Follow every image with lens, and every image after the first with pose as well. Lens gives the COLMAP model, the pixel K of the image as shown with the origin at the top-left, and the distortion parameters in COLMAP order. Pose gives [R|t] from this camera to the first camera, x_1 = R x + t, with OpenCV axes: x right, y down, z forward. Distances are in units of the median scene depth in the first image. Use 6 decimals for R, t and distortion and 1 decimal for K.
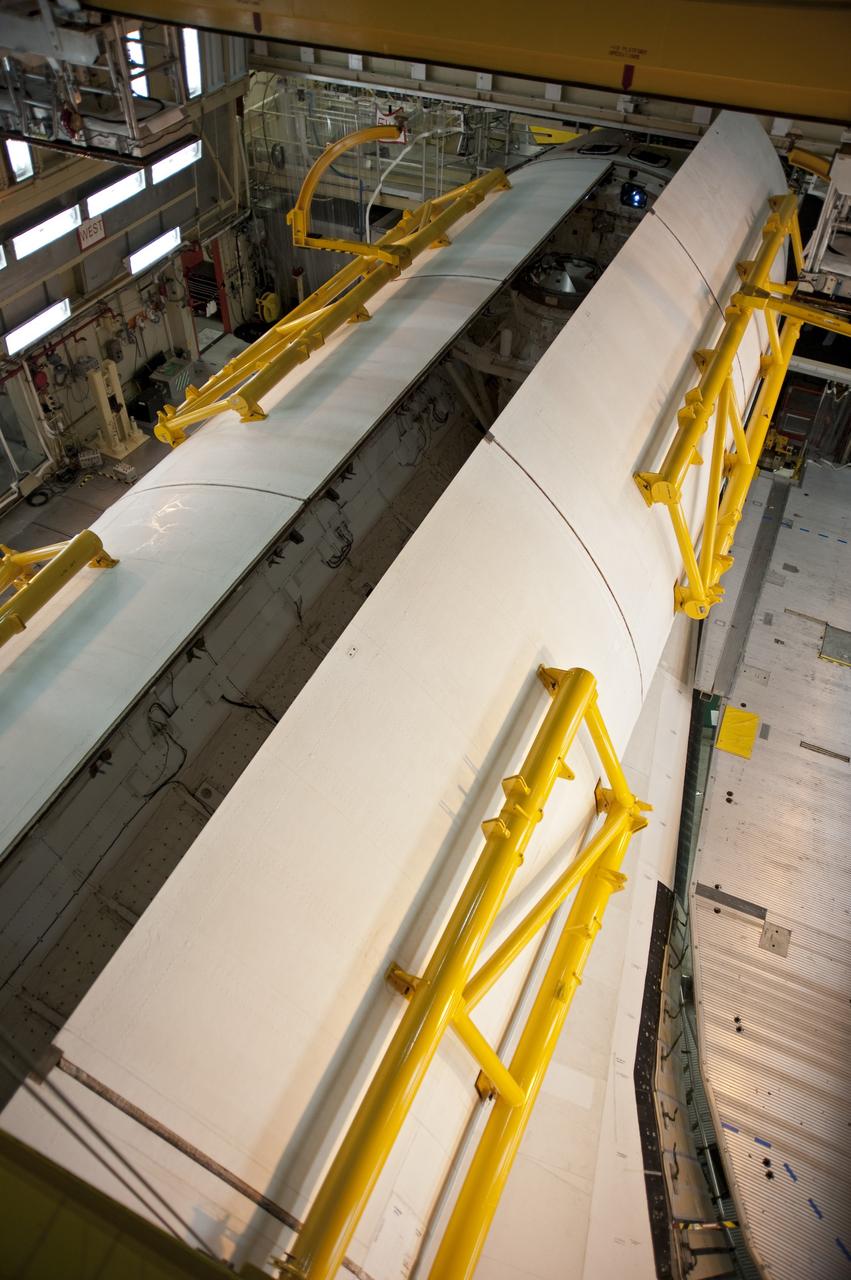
lens RADIAL K [[907.2, 0, 423.6], [0, 907.2, 649.2], [0, 0, 1]] dist [-0.155651, 0.151692]
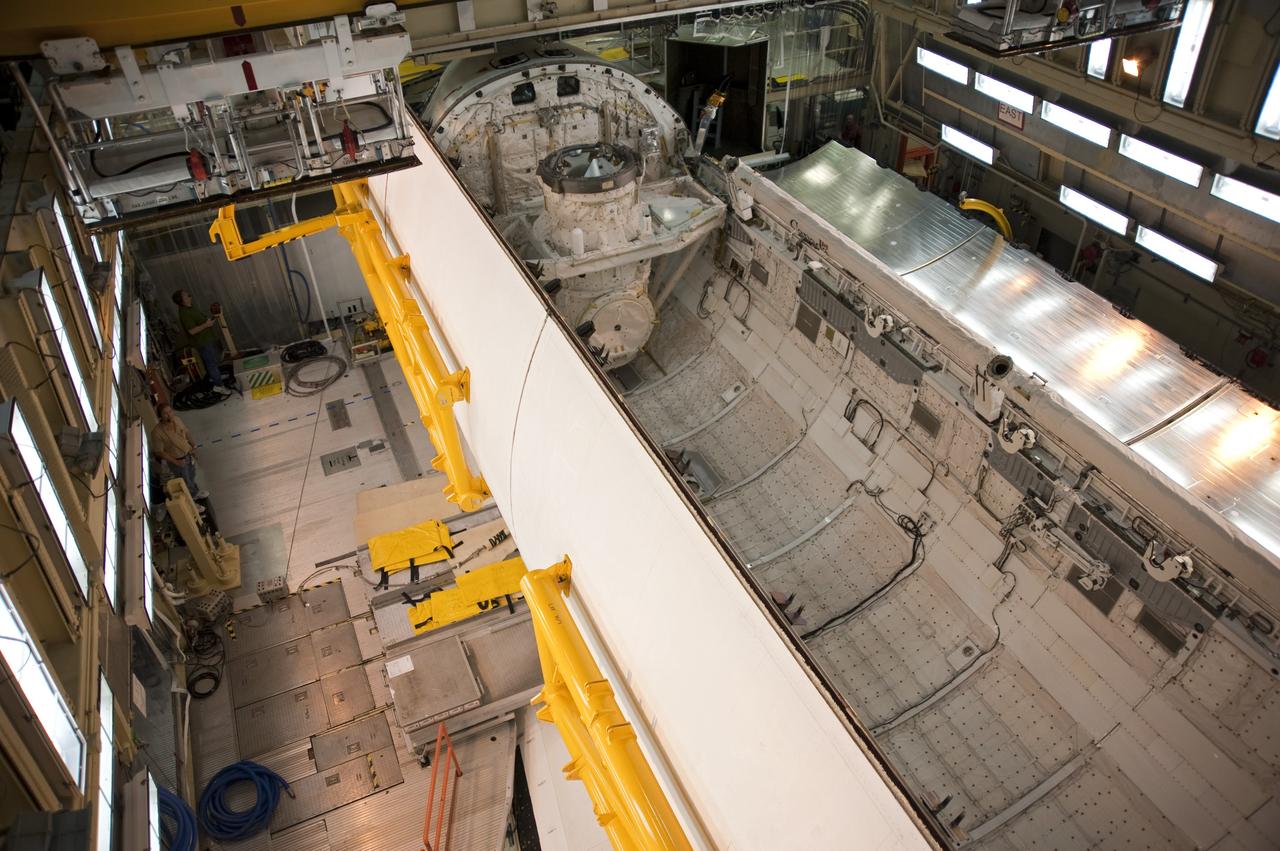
lens RADIAL K [[910.2, 0, 634.9], [0, 910.2, 425.6], [0, 0, 1]] dist [-0.130937, 0.107093]
pose [[0.644970, -0.503908, 0.574535, -0.577403], [0.585802, 0.808800, 0.051758, -0.191626], [-0.490765, 0.303181, 0.816842, 0.186519]]
